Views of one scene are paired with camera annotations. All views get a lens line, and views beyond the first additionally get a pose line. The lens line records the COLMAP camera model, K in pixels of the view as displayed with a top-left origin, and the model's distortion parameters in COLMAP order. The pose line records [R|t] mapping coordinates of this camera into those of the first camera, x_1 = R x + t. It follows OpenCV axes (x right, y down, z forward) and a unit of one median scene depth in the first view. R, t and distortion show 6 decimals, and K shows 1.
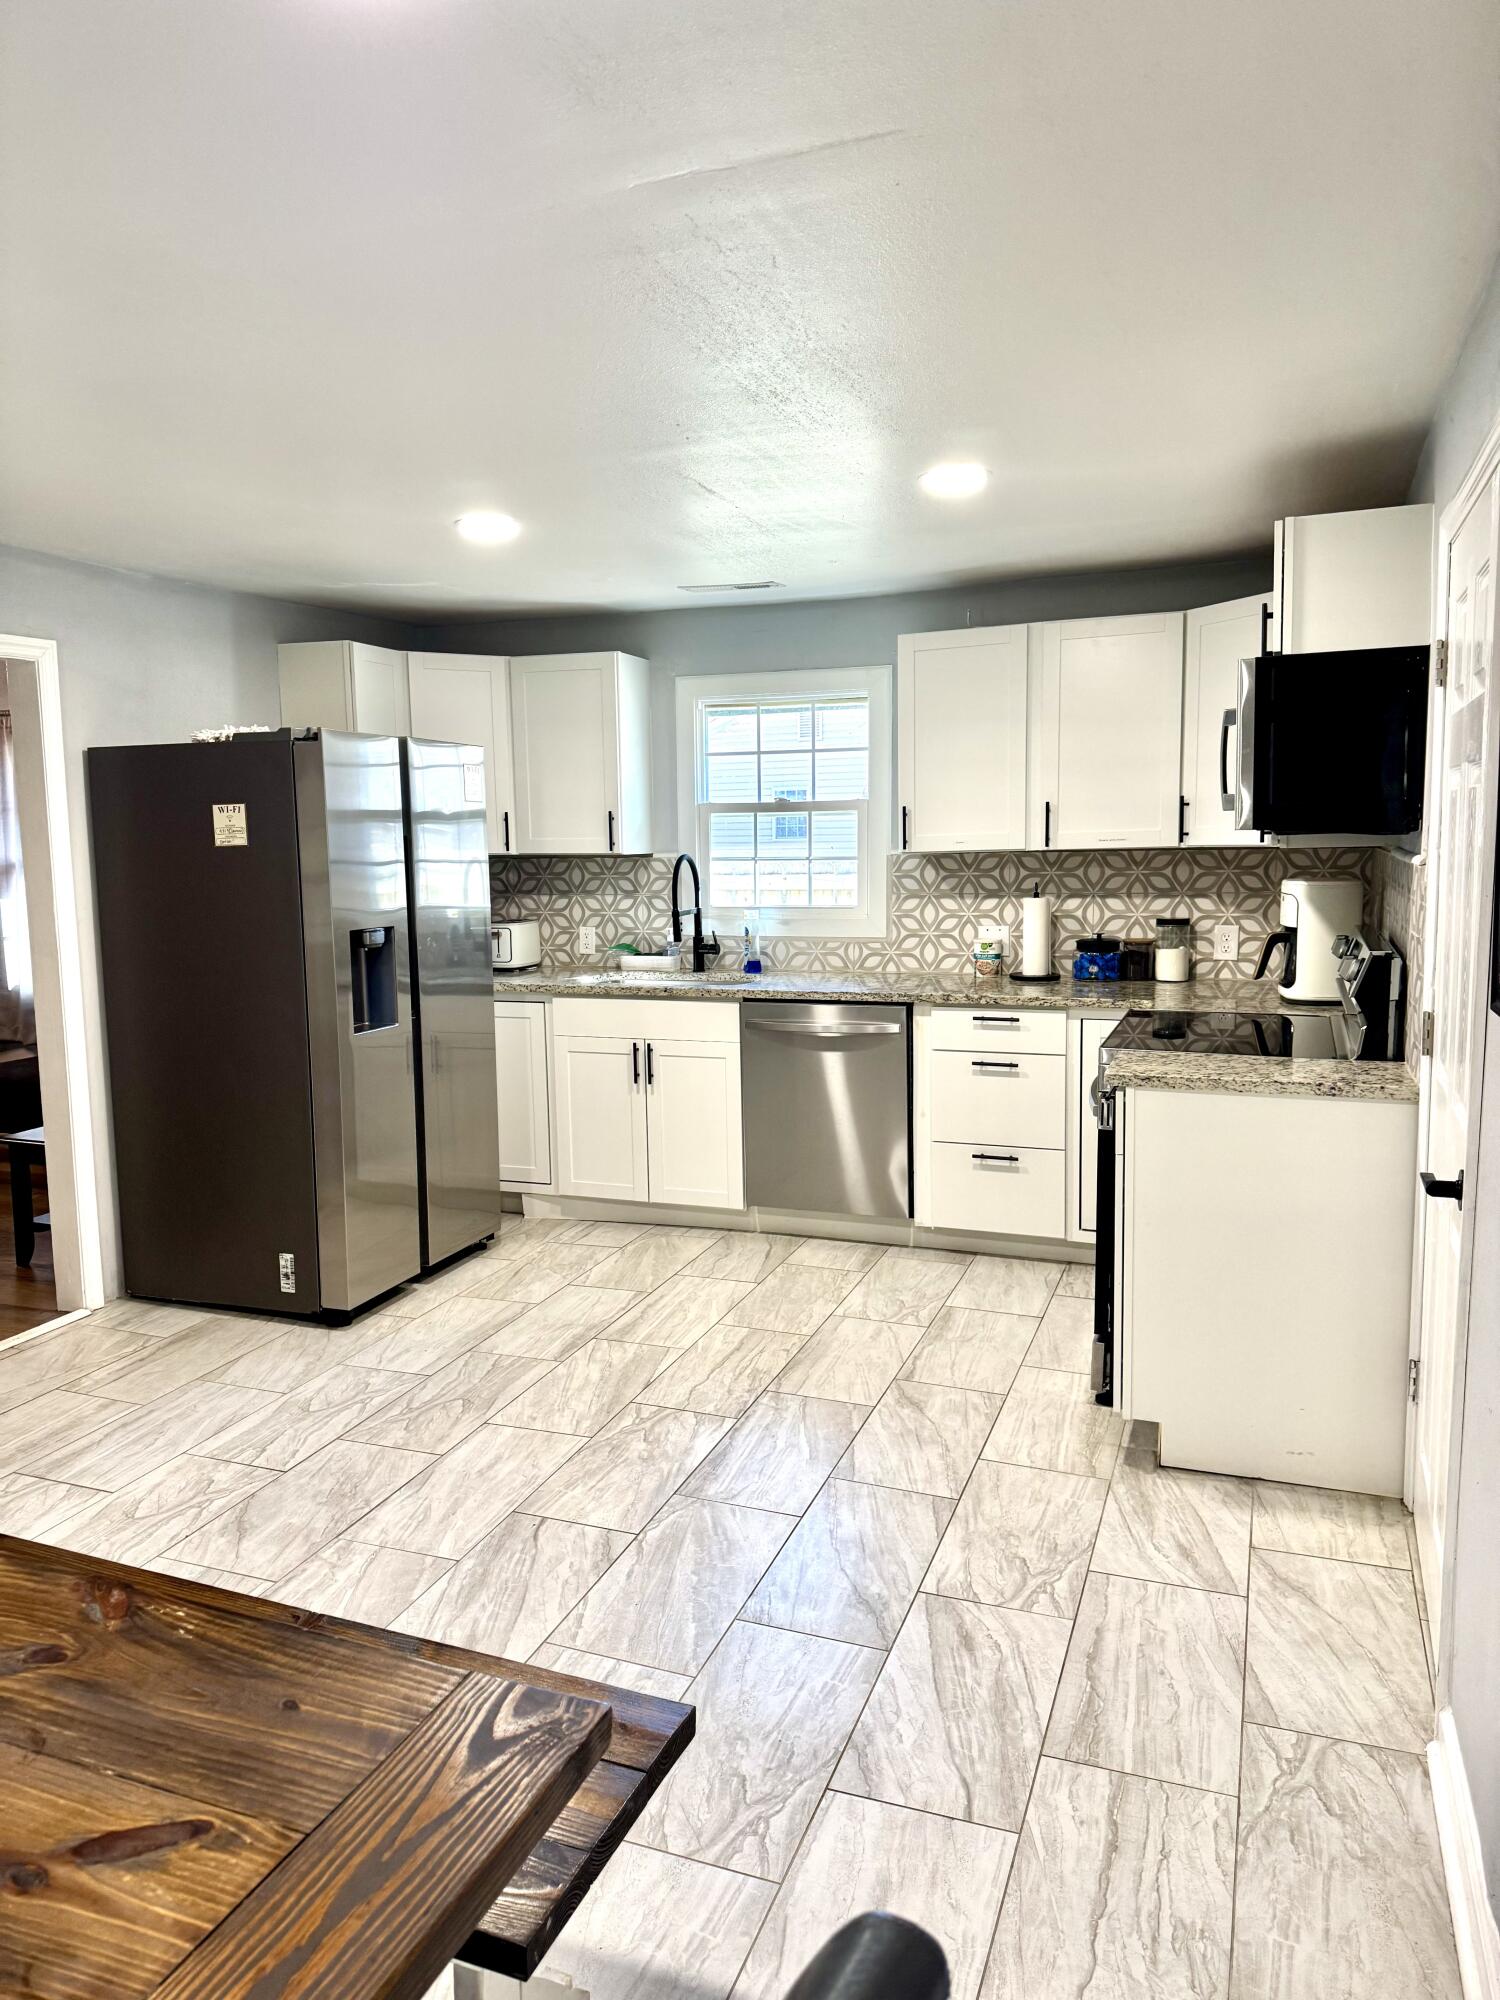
lens RADIAL K [[1379.7, 0, 750.0], [0, 1379.7, 1000.0], [0, 0, 1]] dist [0.141733, -0.214810]
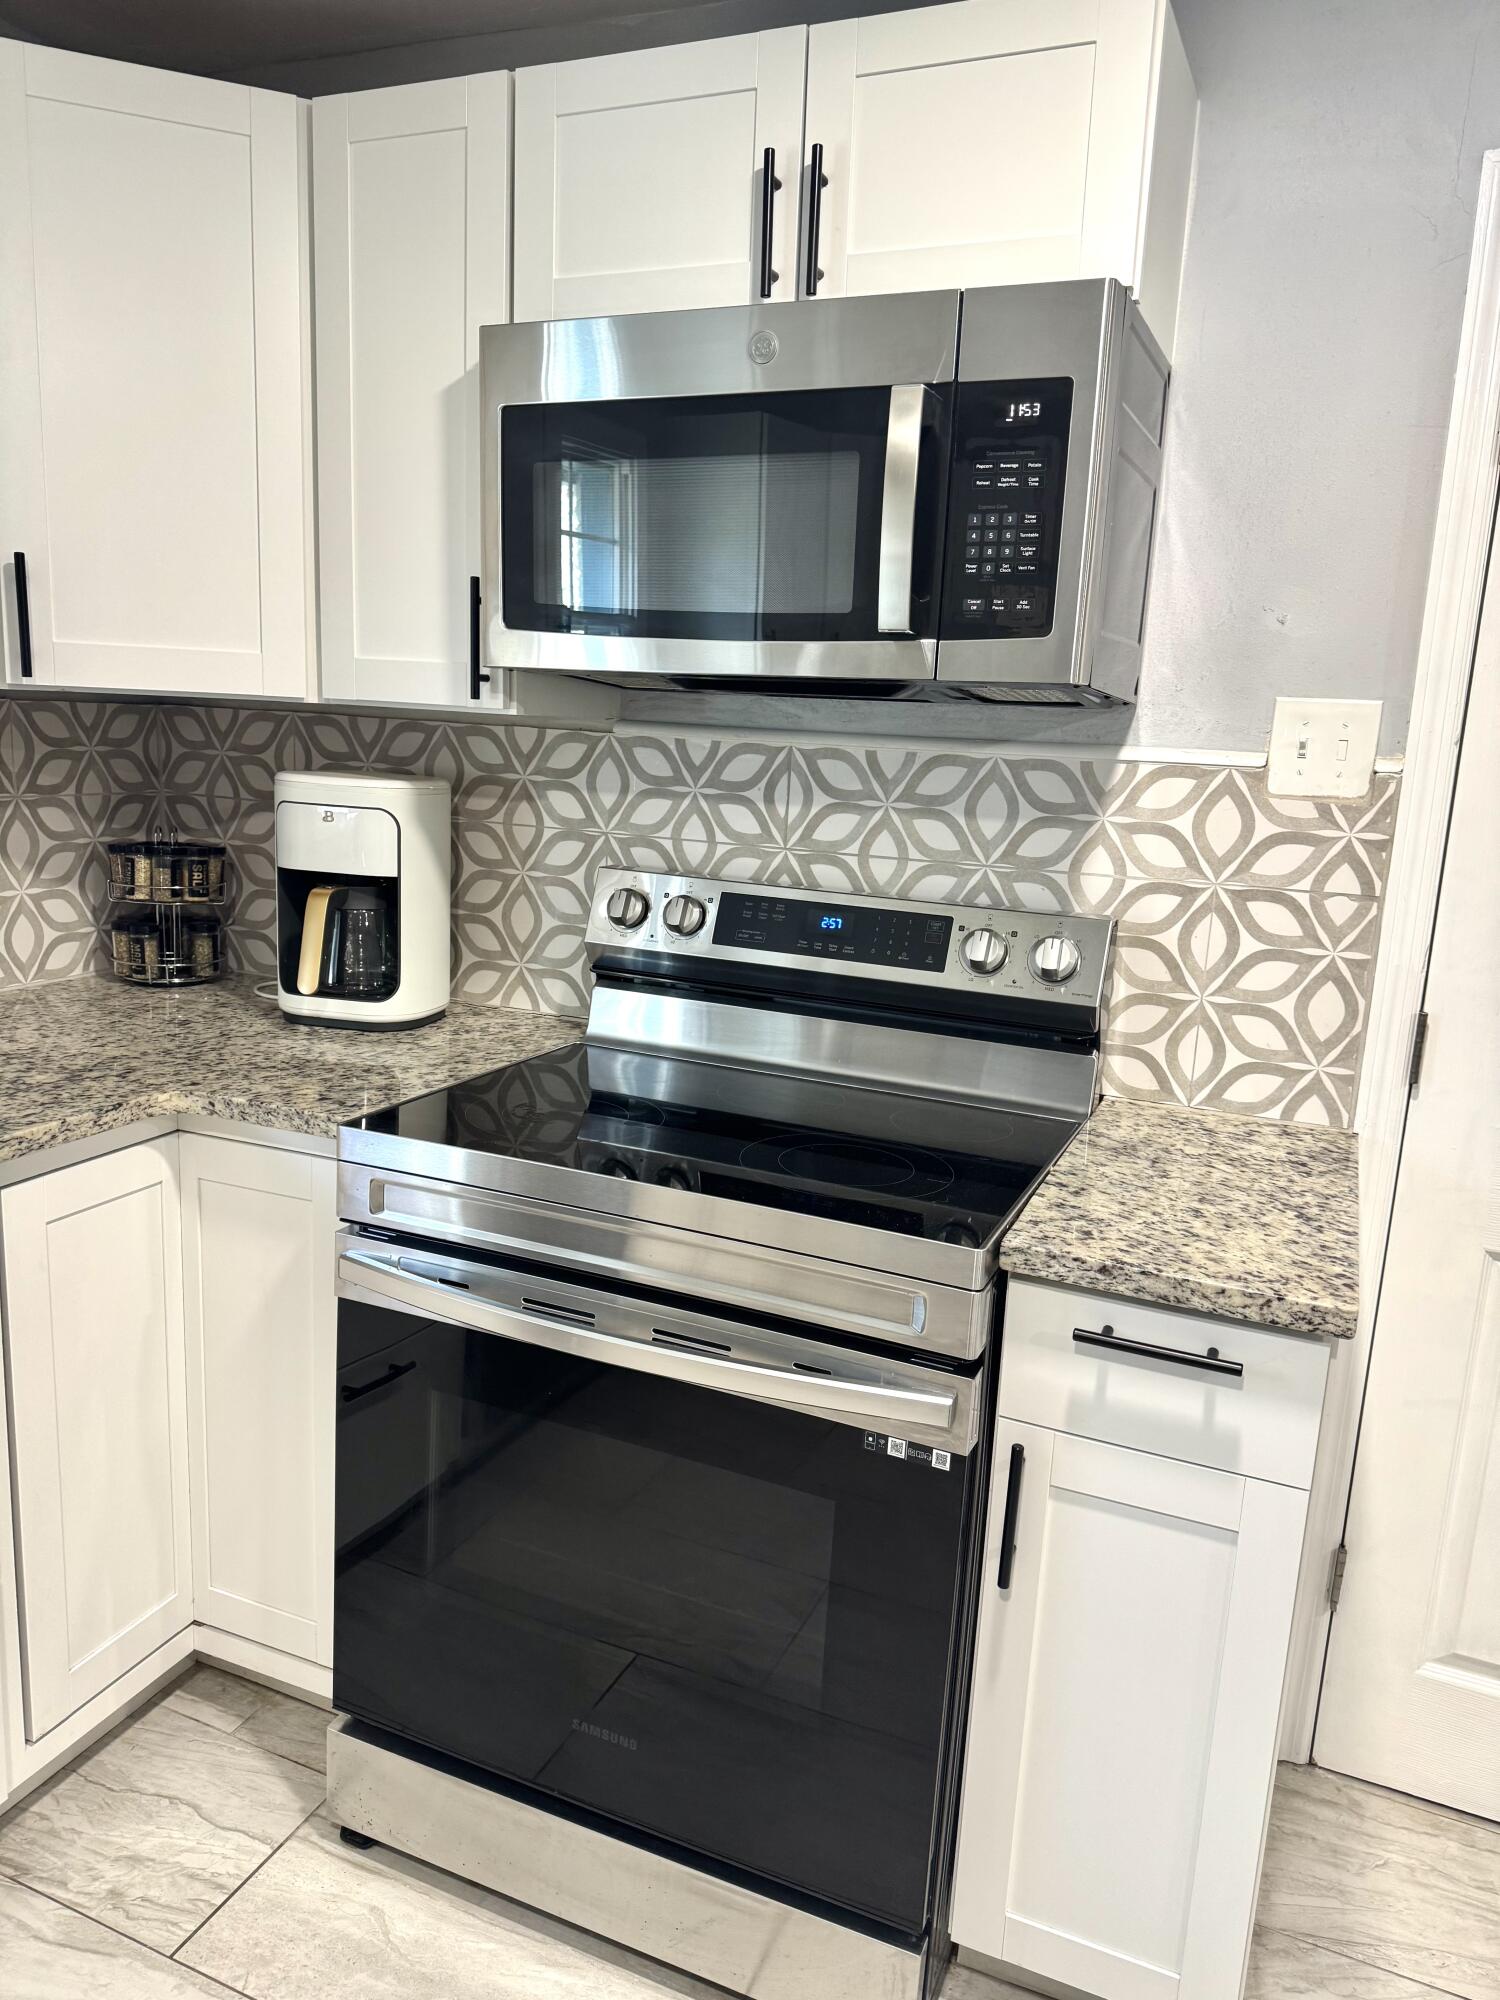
lens RADIAL K [[1379.7, 0, 750.0], [0, 1379.7, 1000.0], [0, 0, 1]] dist [0.141733, -0.214810]
pose [[0.040836, -0.170451, 0.984520, -0.074027], [0.071620, 0.983306, 0.167270, -0.069678], [-0.996596, 0.063681, 0.052362, 0.728245]]
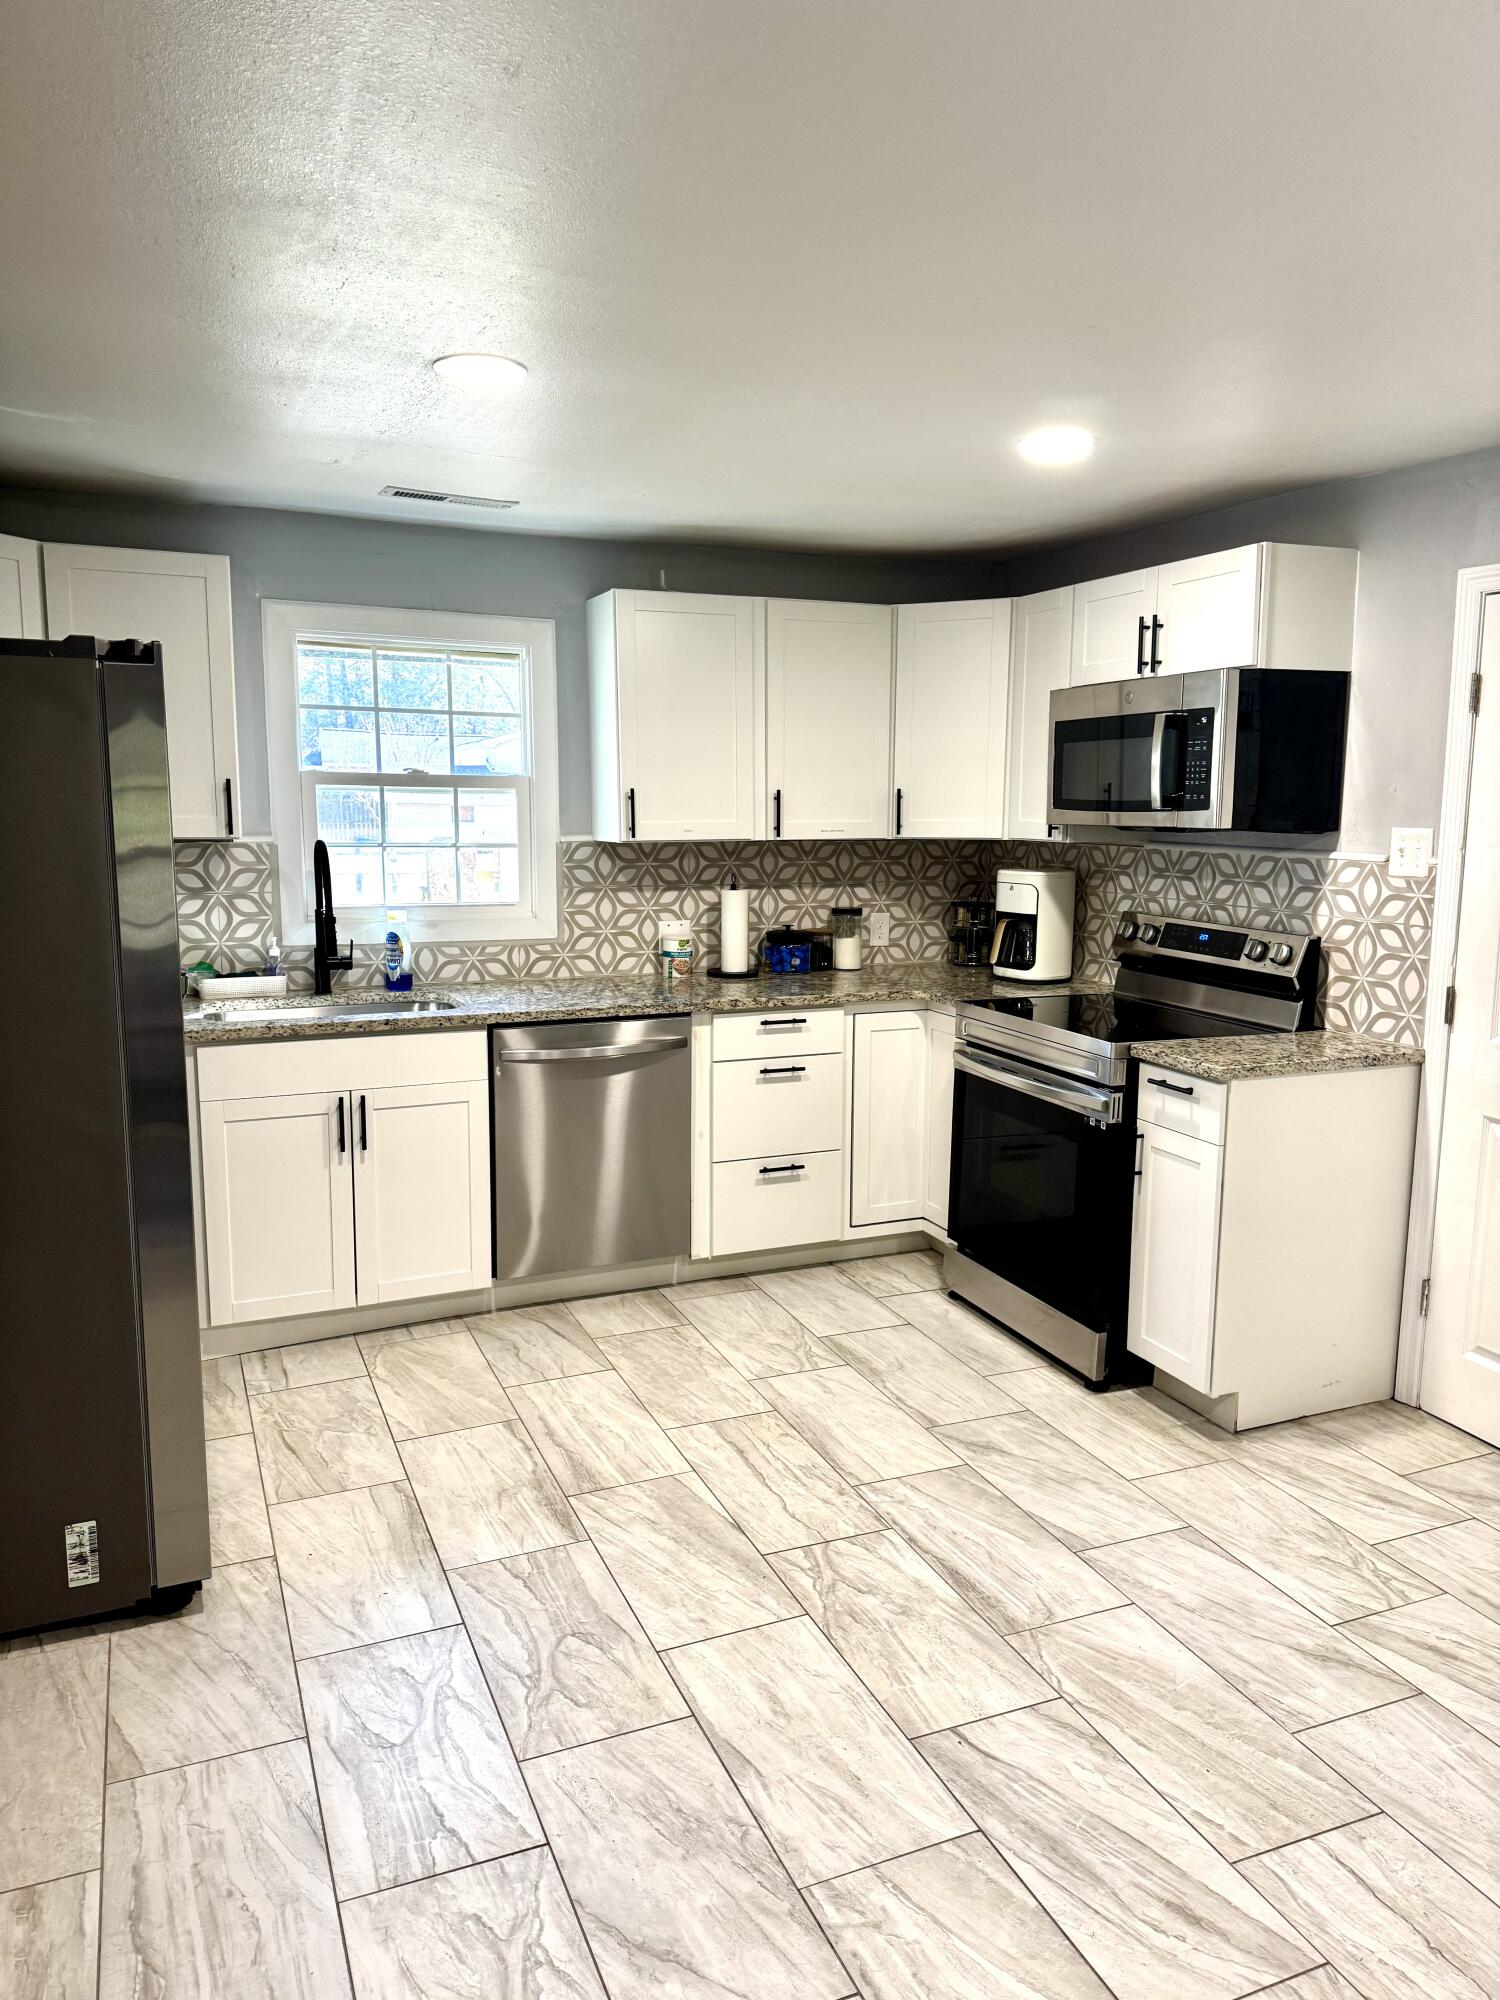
lens RADIAL K [[1379.7, 0, 750.0], [0, 1379.7, 1000.0], [0, 0, 1]] dist [0.141733, -0.214810]
pose [[0.724137, -0.078012, 0.685230, -0.438630], [0.063208, 0.996907, 0.046699, -0.042384], [-0.686753, 0.009496, 0.726828, 0.312610]]
